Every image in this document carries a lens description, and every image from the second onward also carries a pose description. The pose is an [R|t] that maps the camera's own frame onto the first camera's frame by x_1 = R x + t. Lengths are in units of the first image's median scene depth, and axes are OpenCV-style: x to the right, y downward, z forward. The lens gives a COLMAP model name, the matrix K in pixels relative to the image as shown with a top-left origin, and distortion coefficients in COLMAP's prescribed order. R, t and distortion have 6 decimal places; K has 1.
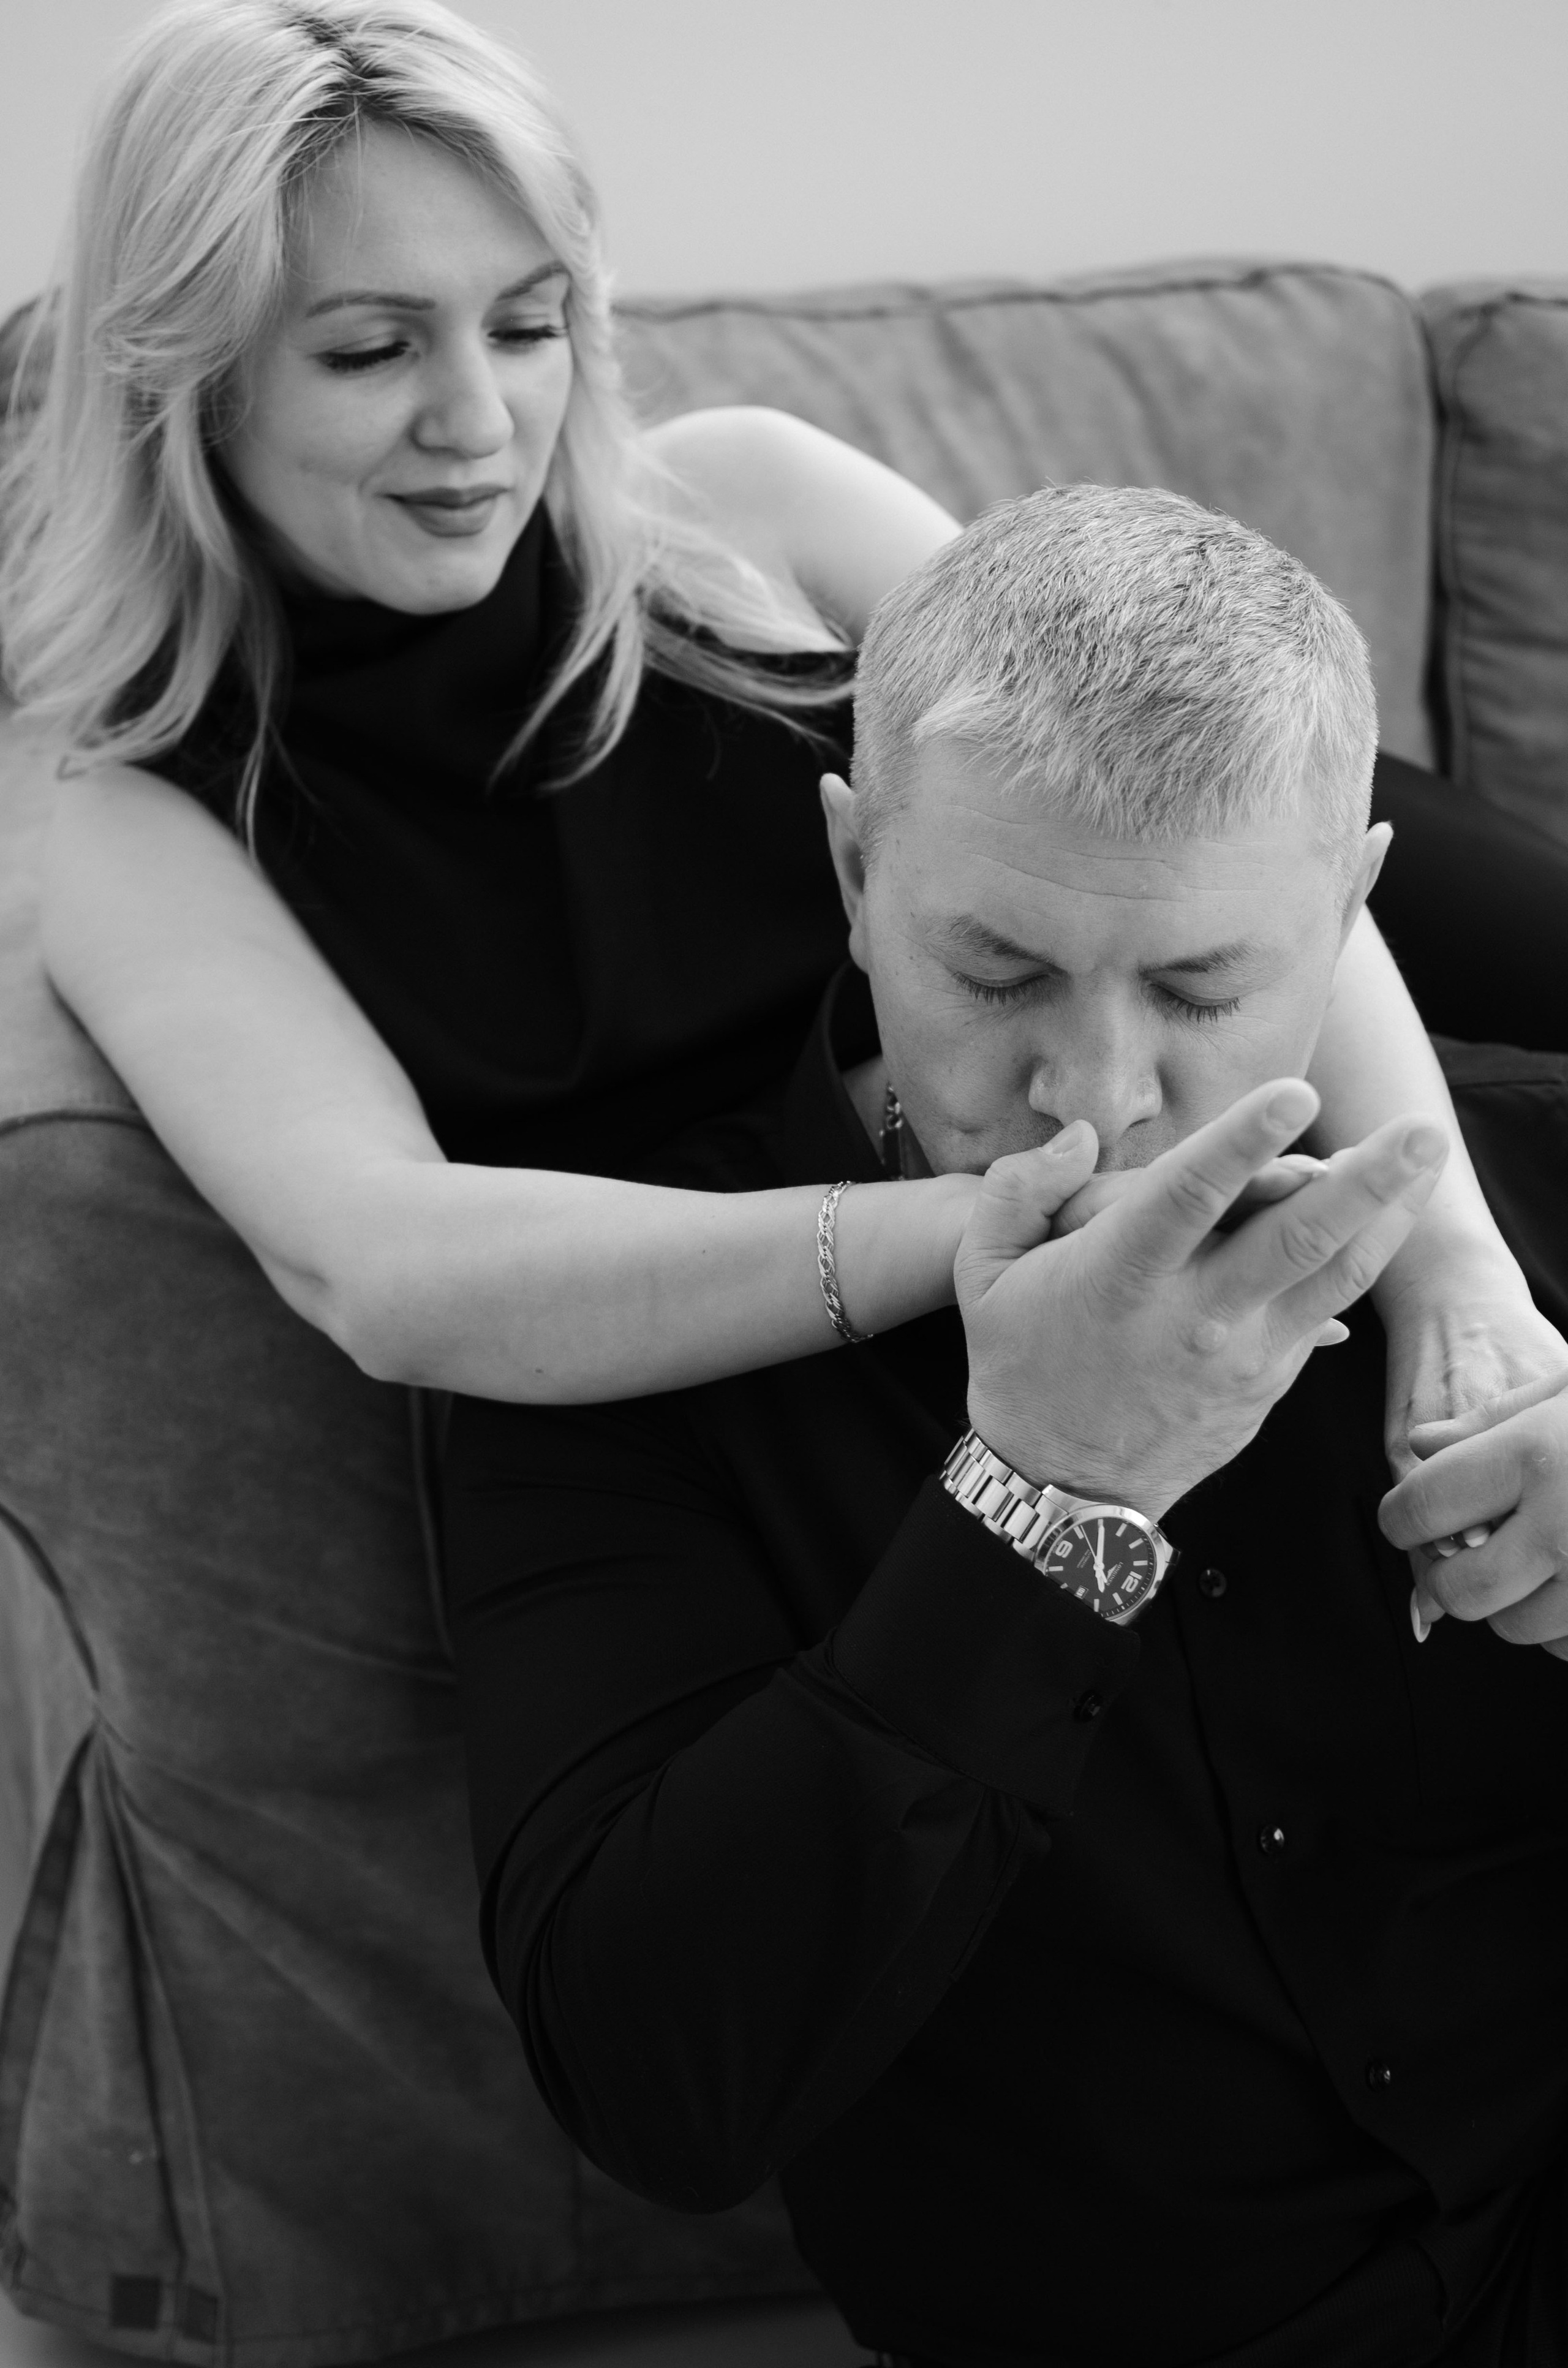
lens RADIAL K [[3399.3, 0, 797.9], [0, 3399.3, 1174.4], [0, 0, 1]] dist [-0.112687, 0.000000]
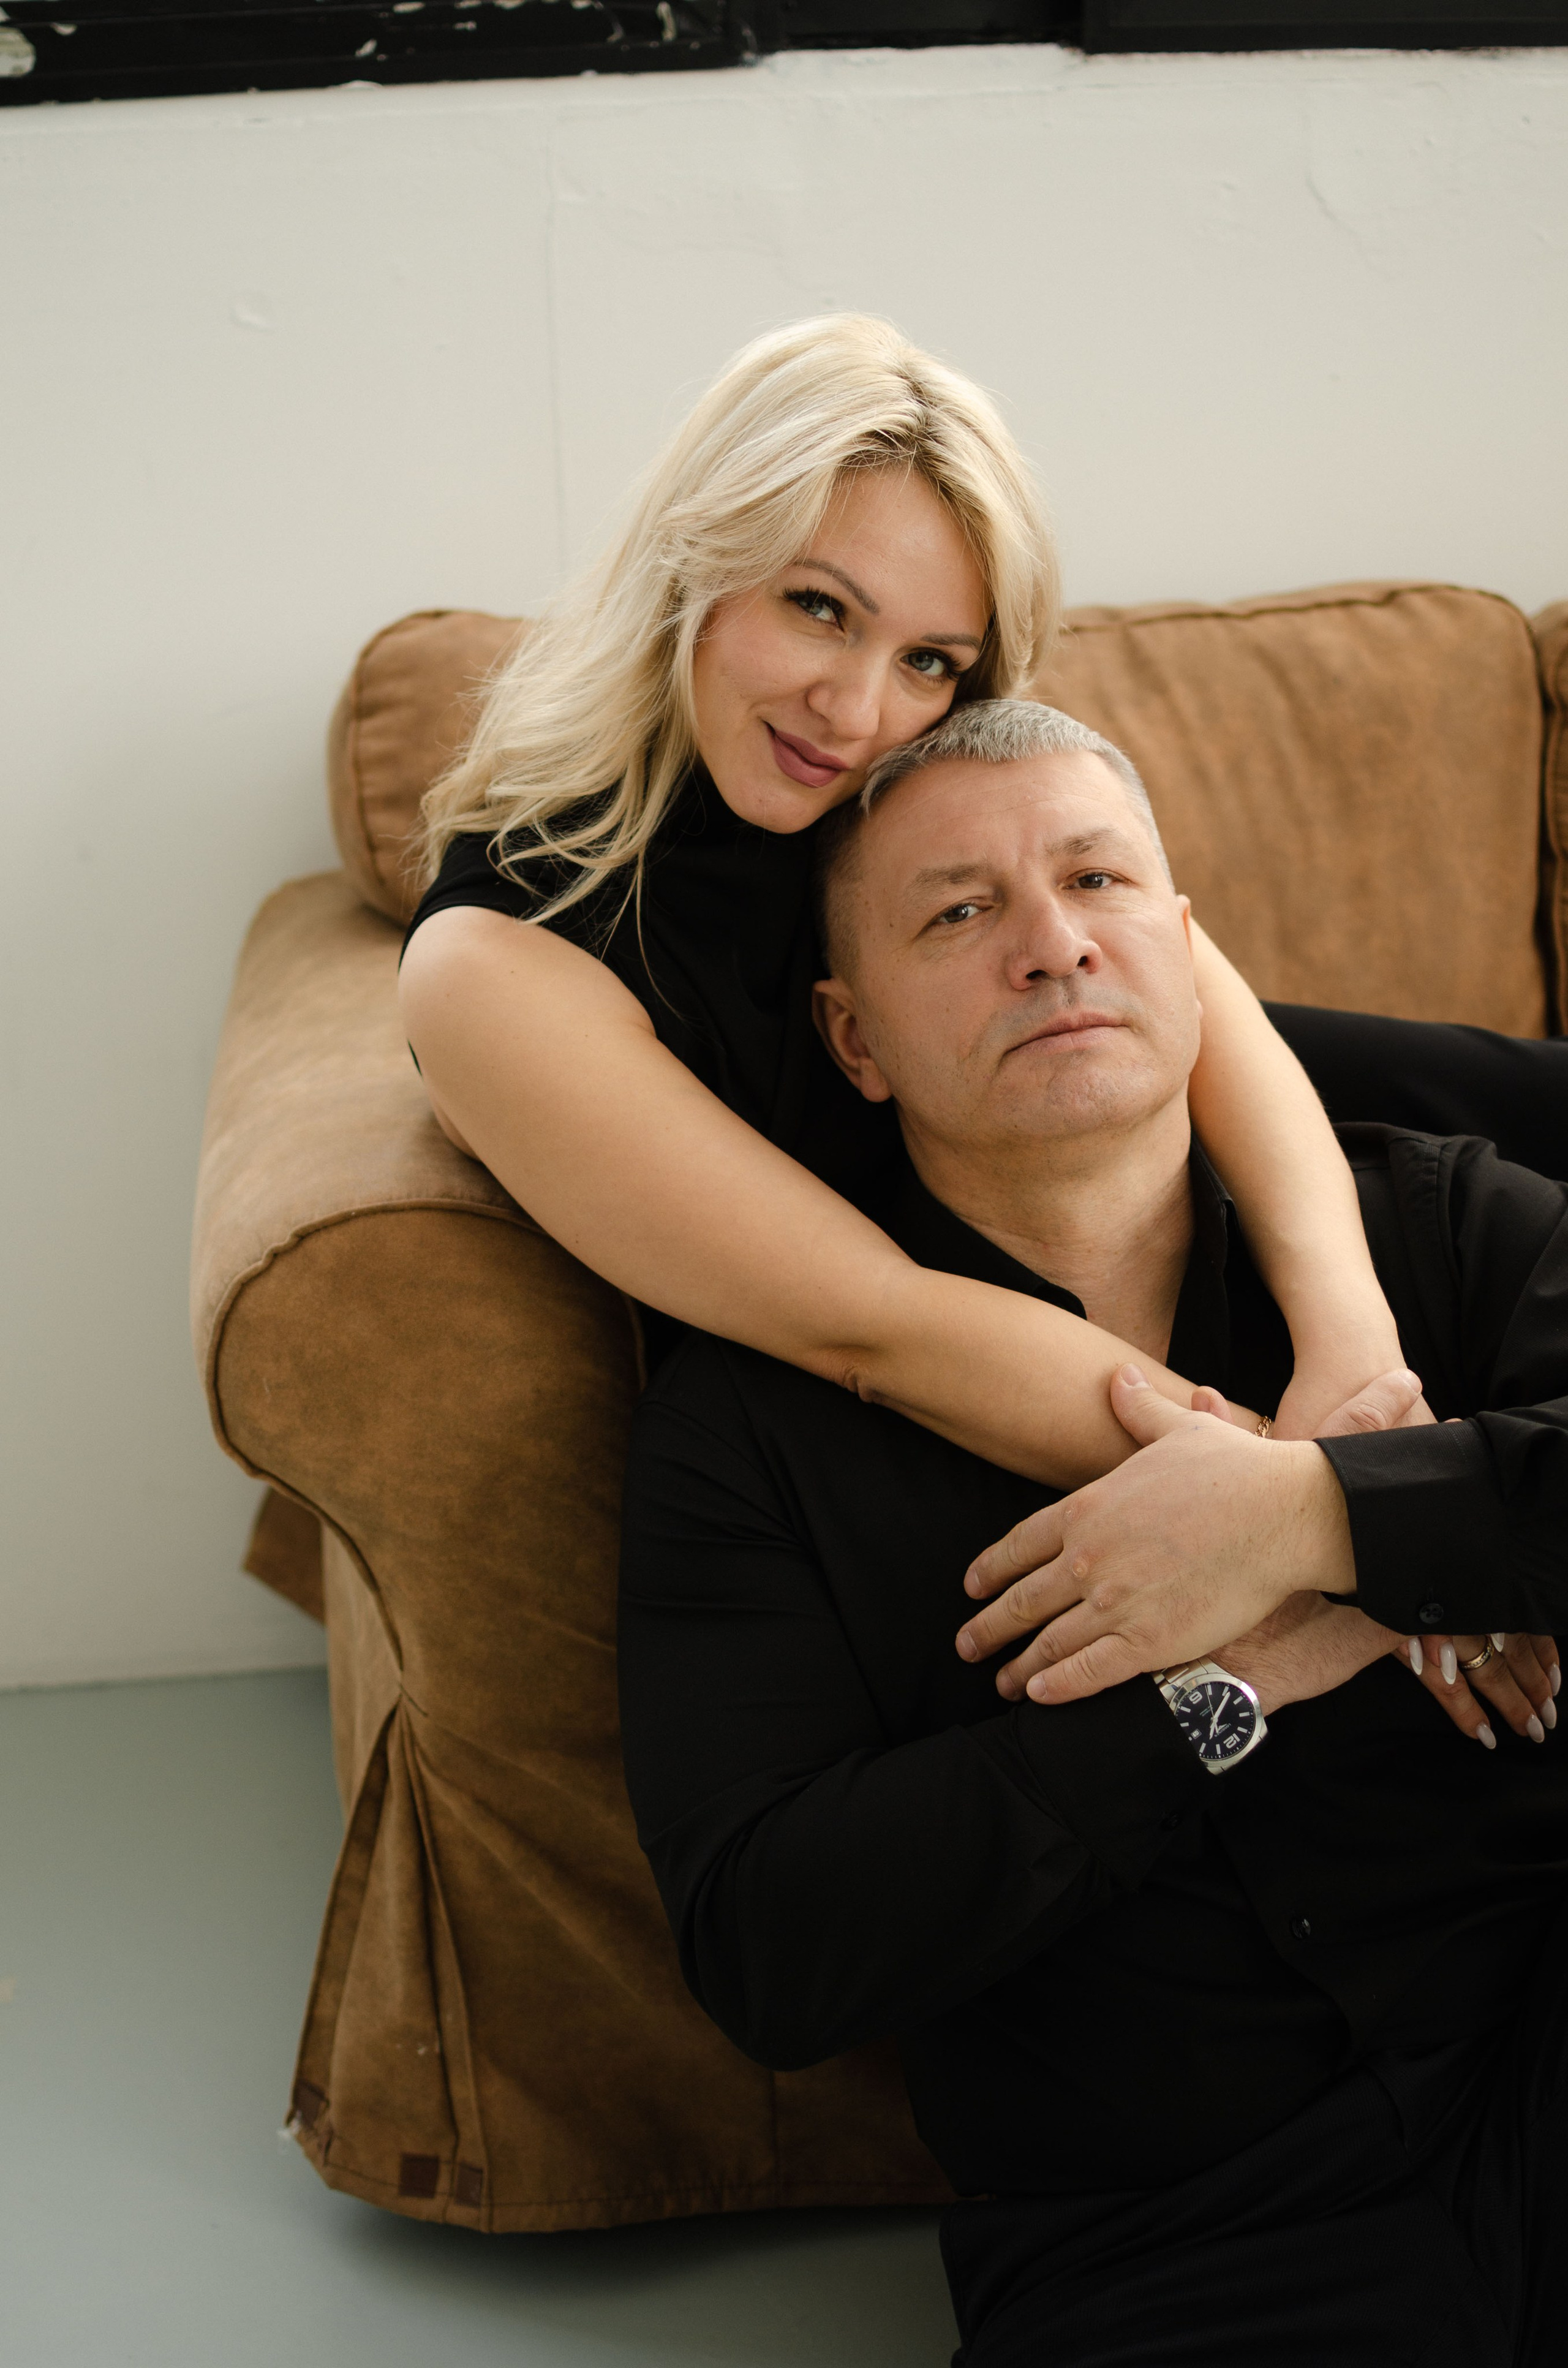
lens RADIAL K [[3399.3, 0, 775.1], [0, 3399.3, 1190.1], [0, 0, 1]] dist [-0.112687, 0.000000]
pose [[0.992350, 0.003021, -0.123420, 0.089398], [-0.015906, 0.994497, -0.103551, 0.099408], [0.122428, 0.104722, 0.986937, -0.267986]]
